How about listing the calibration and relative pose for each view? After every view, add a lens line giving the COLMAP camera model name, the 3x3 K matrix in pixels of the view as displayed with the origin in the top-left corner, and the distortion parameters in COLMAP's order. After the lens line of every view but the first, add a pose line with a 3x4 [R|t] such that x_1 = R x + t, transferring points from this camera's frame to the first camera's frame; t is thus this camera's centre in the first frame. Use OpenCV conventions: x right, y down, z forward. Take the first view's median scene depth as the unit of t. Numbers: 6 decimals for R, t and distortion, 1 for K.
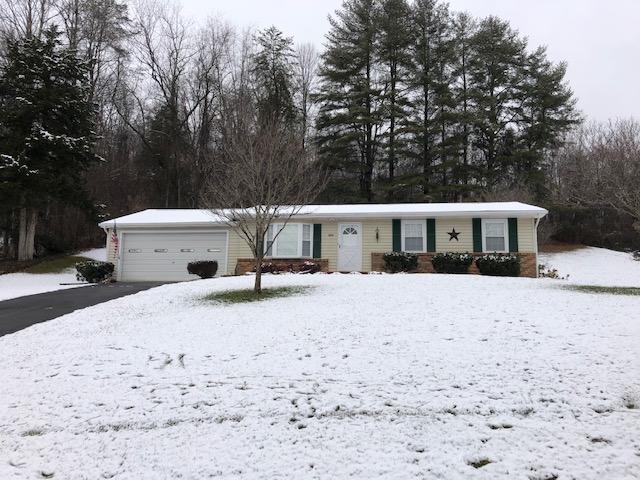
lens RADIAL K [[529.6, 0, 319.0], [0, 529.6, 241.8], [0, 0, 1]] dist [0.045105, -0.034682]
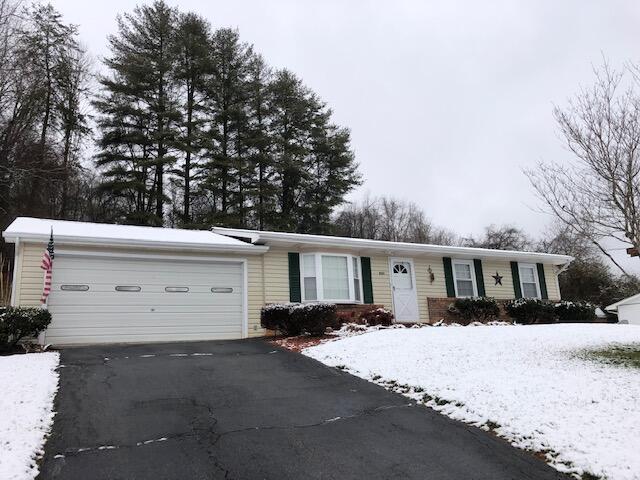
lens RADIAL K [[529.6, 0, 320.5], [0, 529.6, 239.0], [0, 0, 1]] dist [0.045105, -0.034682]
pose [[0.812516, 0.080377, 0.577371, -0.462837], [-0.019759, 0.993677, -0.110525, 0.022680], [-0.582604, 0.078395, 0.808967, 0.425962]]
